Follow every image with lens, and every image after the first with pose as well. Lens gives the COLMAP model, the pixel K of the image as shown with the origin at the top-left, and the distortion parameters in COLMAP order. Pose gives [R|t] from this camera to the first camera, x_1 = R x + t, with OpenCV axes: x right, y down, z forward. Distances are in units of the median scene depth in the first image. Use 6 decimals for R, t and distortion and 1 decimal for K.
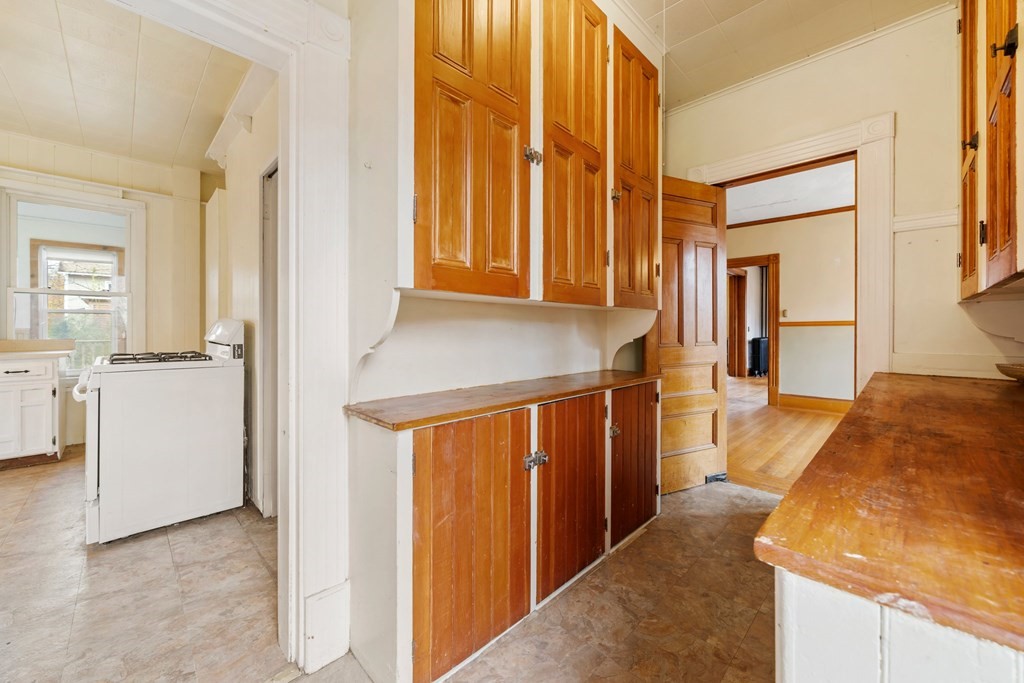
lens RADIAL K [[395.4, 0, 511.9], [0, 395.4, 336.6], [0, 0, 1]] dist [-0.001975, 0.000316]
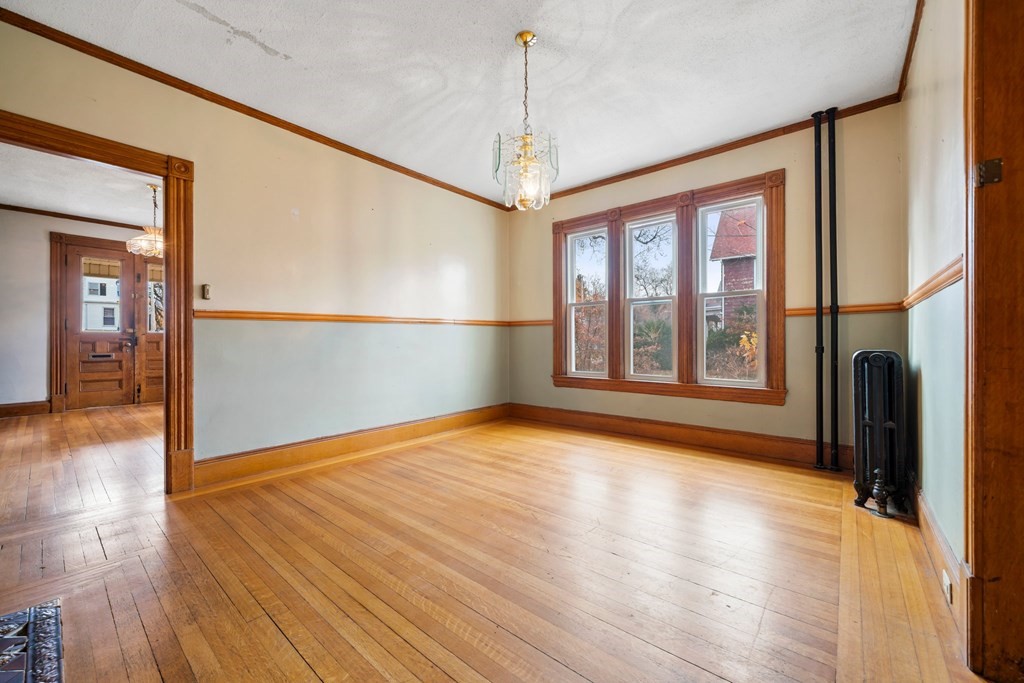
lens RADIAL K [[395.4, 0, 513.0], [0, 395.4, 341.6], [0, 0, 1]] dist [-0.001975, 0.000316]
pose [[-0.080641, 0.001133, 0.996743, 0.180603], [0.006660, 0.999978, -0.000598, 0.004611], [-0.996721, 0.006590, -0.080646, 0.662113]]
